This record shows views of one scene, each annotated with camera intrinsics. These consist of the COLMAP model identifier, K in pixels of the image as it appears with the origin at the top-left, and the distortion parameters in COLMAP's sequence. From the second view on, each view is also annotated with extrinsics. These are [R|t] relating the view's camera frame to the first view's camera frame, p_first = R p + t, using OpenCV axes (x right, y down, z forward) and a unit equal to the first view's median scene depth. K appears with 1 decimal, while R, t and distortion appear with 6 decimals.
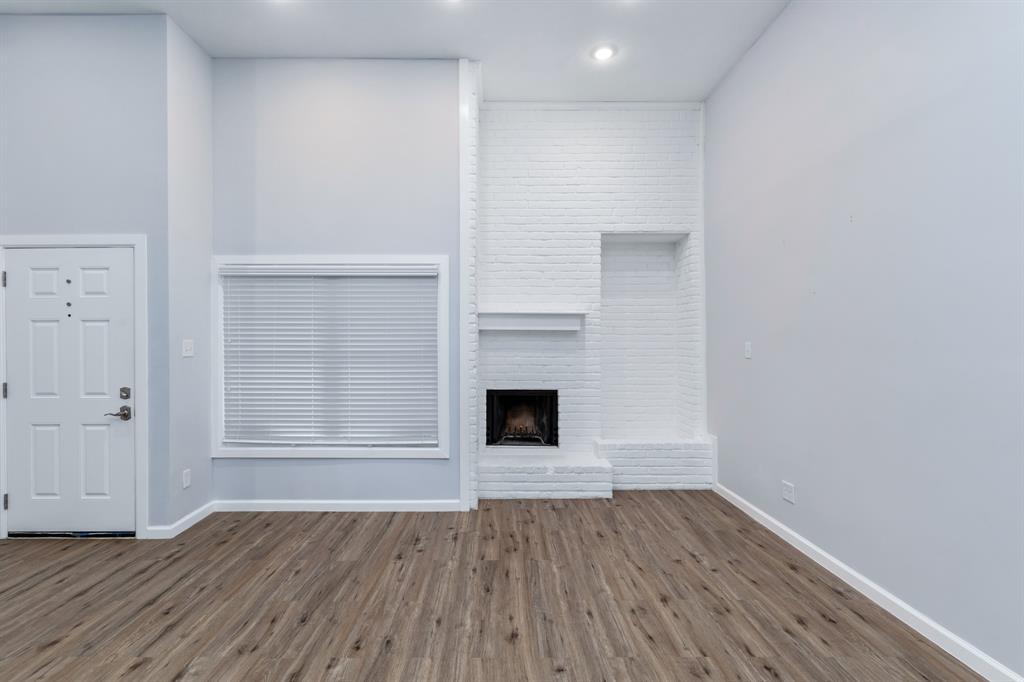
lens RADIAL K [[479.4, 0, 497.5], [0, 479.4, 339.1], [0, 0, 1]] dist [0.002479, 0.000756]
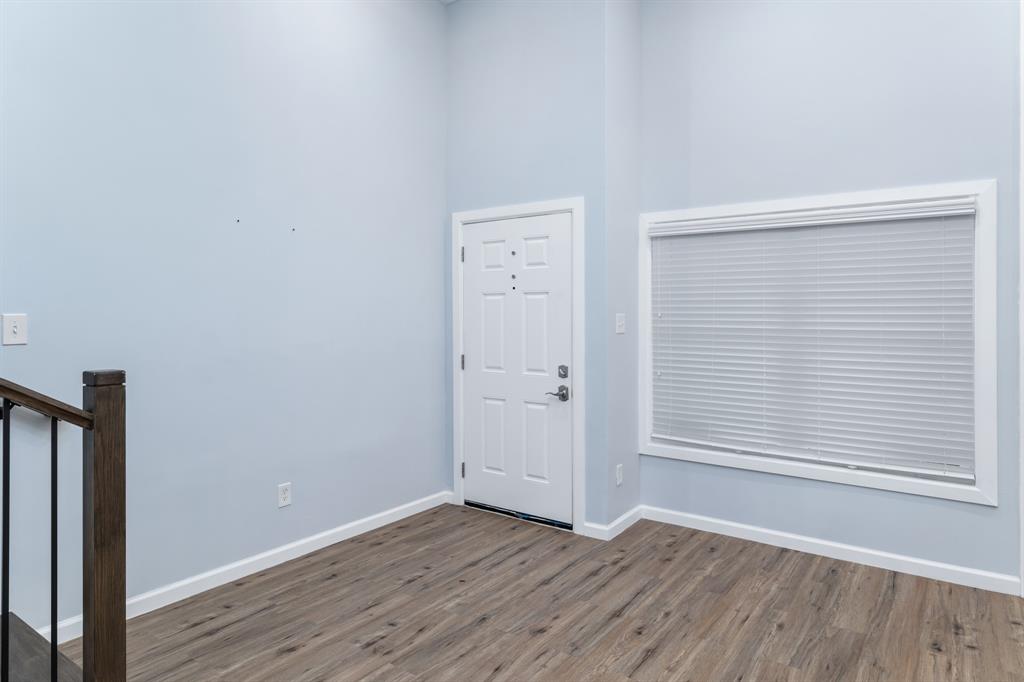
lens RADIAL K [[618.9, 0, 504.2], [0, 618.9, 313.8], [0, 0, 1]] dist [-0.008366, 0.004825]
pose [[0.810524, 0.004378, -0.585689, -0.173700], [-0.004159, 0.999990, 0.001719, 0.000432], [0.585691, 0.001043, 0.810534, -0.024216]]
